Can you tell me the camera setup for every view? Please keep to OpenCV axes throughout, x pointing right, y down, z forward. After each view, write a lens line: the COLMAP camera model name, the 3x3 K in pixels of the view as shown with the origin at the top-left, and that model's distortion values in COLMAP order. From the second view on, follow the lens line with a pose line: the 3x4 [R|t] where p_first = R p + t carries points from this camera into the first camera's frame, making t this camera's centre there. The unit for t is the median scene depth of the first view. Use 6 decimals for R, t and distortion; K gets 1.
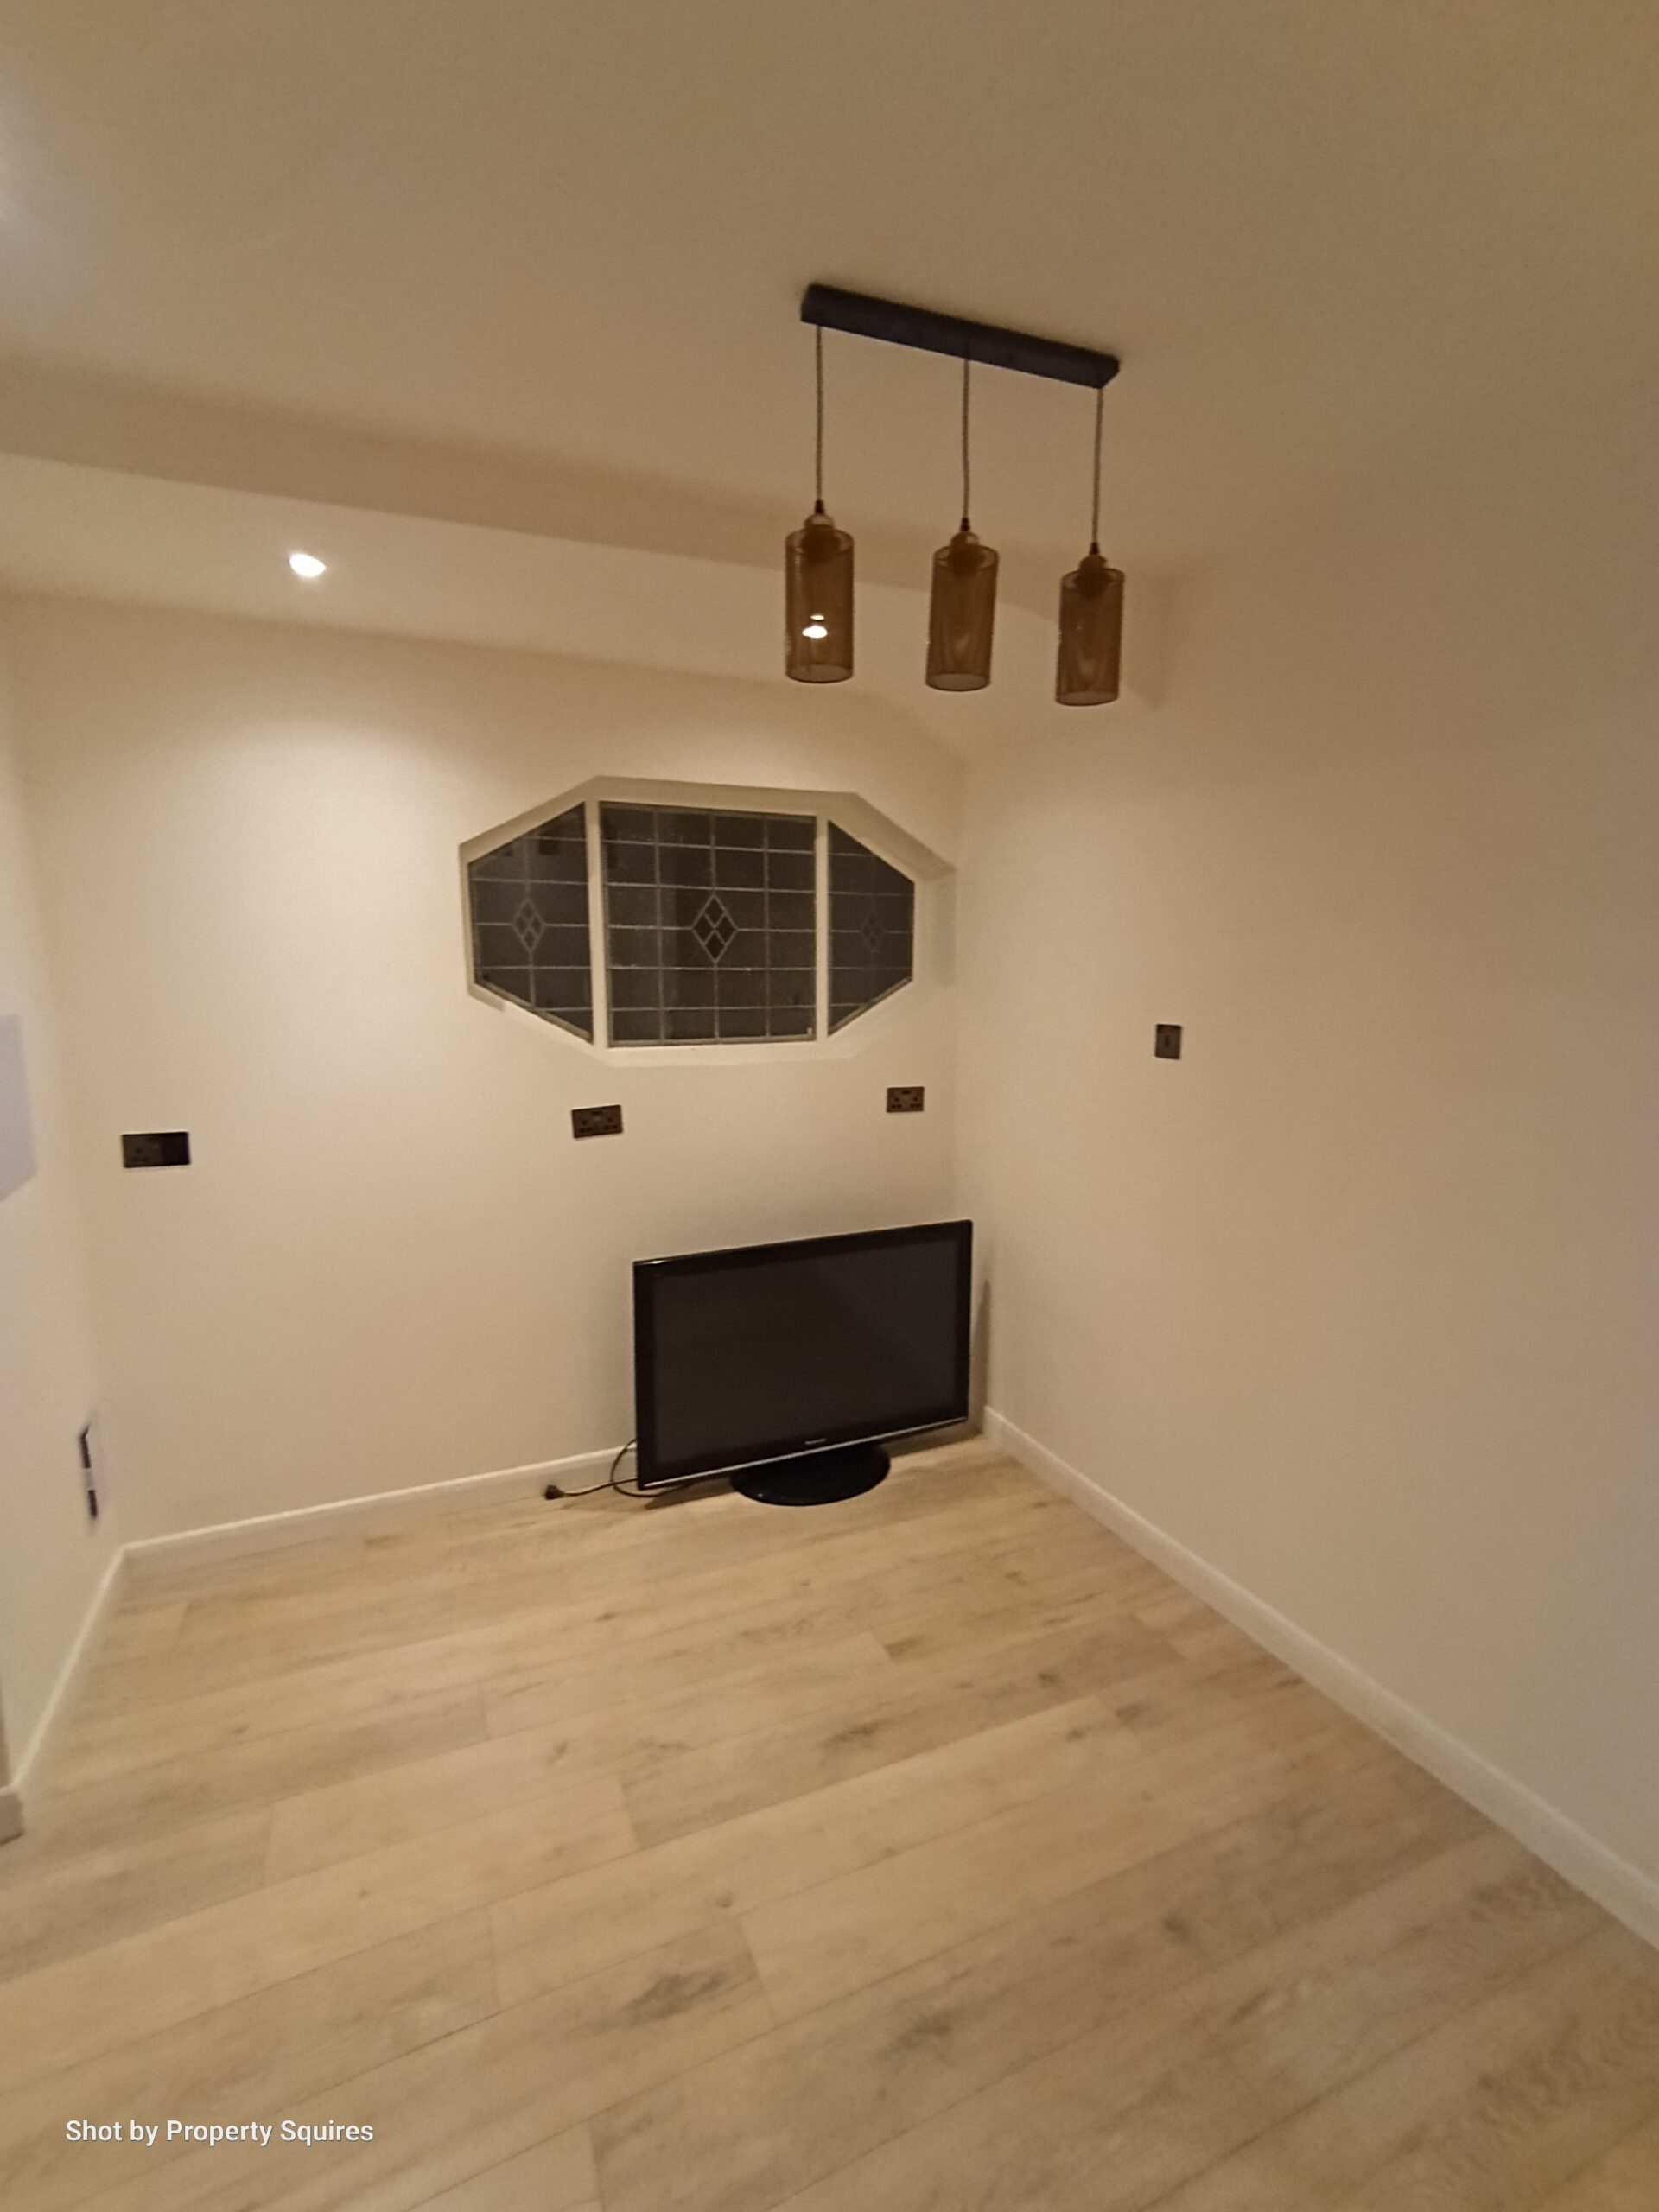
lens RADIAL K [[1009.9, 0, 836.7], [0, 1009.9, 1113.1], [0, 0, 1]] dist [0.013814, -0.000326]
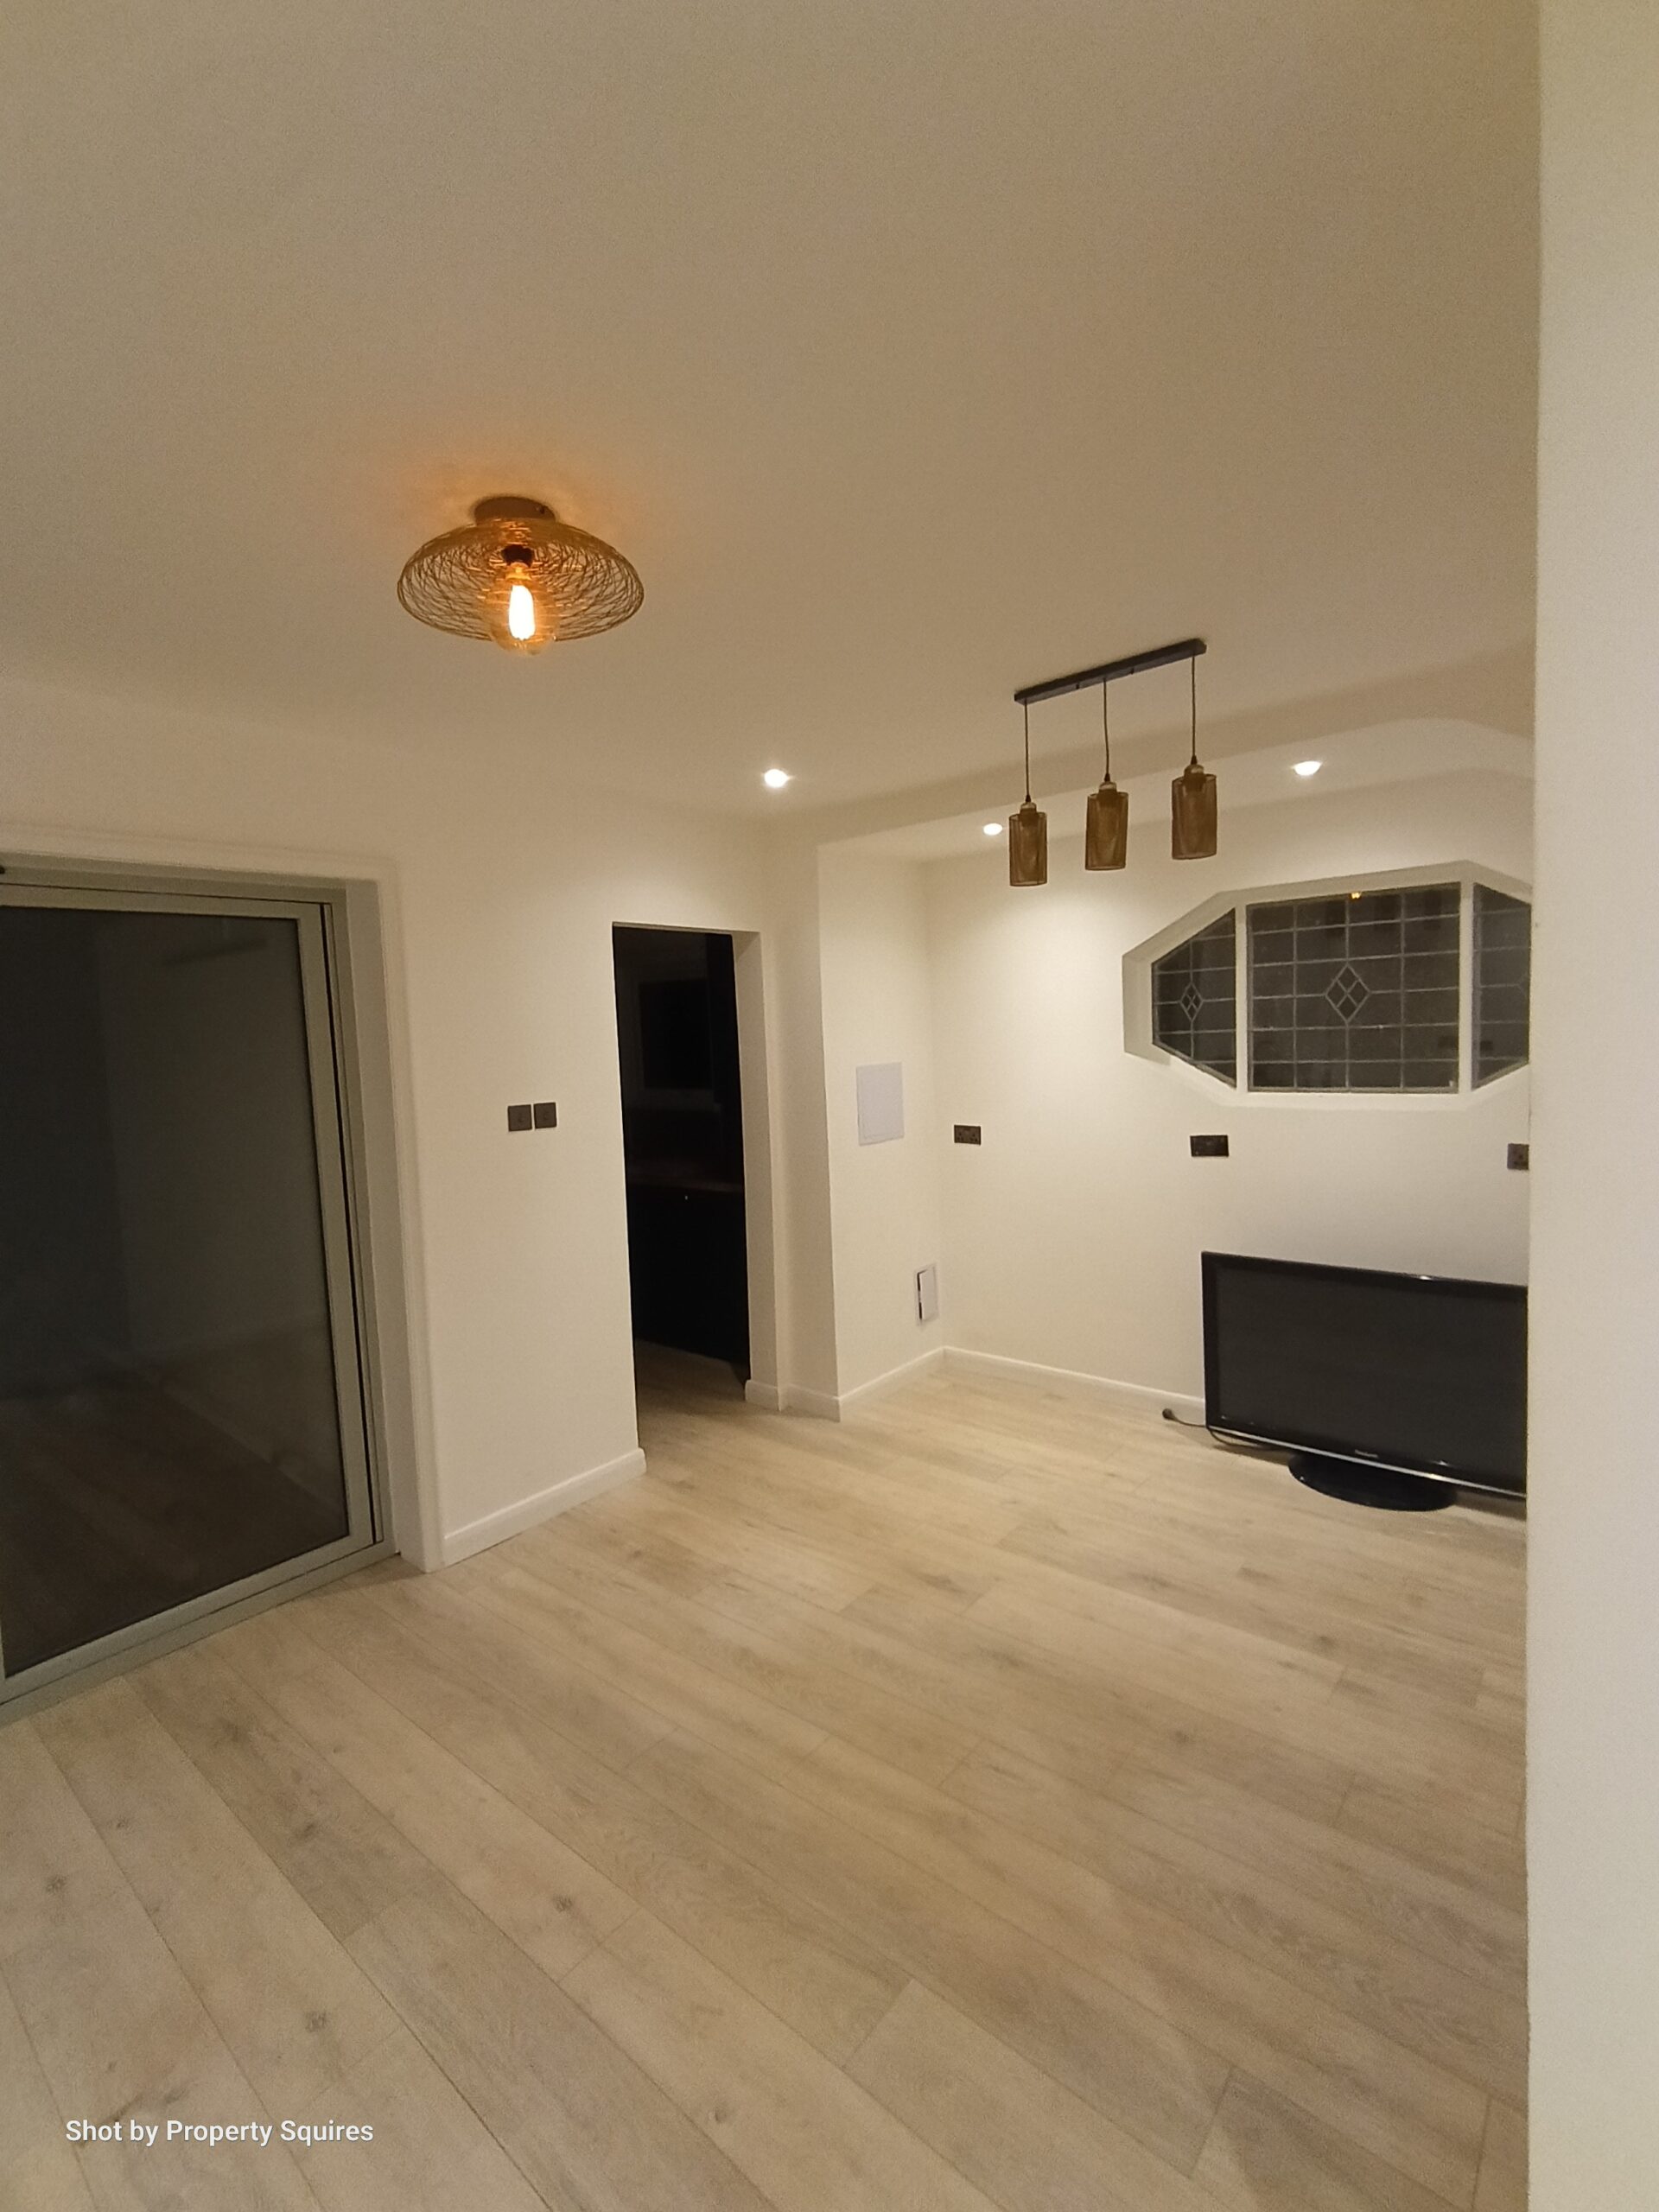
lens RADIAL K [[1009.9, 0, 836.7], [0, 1009.9, 1113.1], [0, 0, 1]] dist [0.013814, -0.000326]
pose [[0.455033, 0.048706, -0.889142, 0.713506], [-0.090037, 0.995902, 0.008476, -0.001703], [0.885911, 0.076199, 0.457553, -0.052478]]
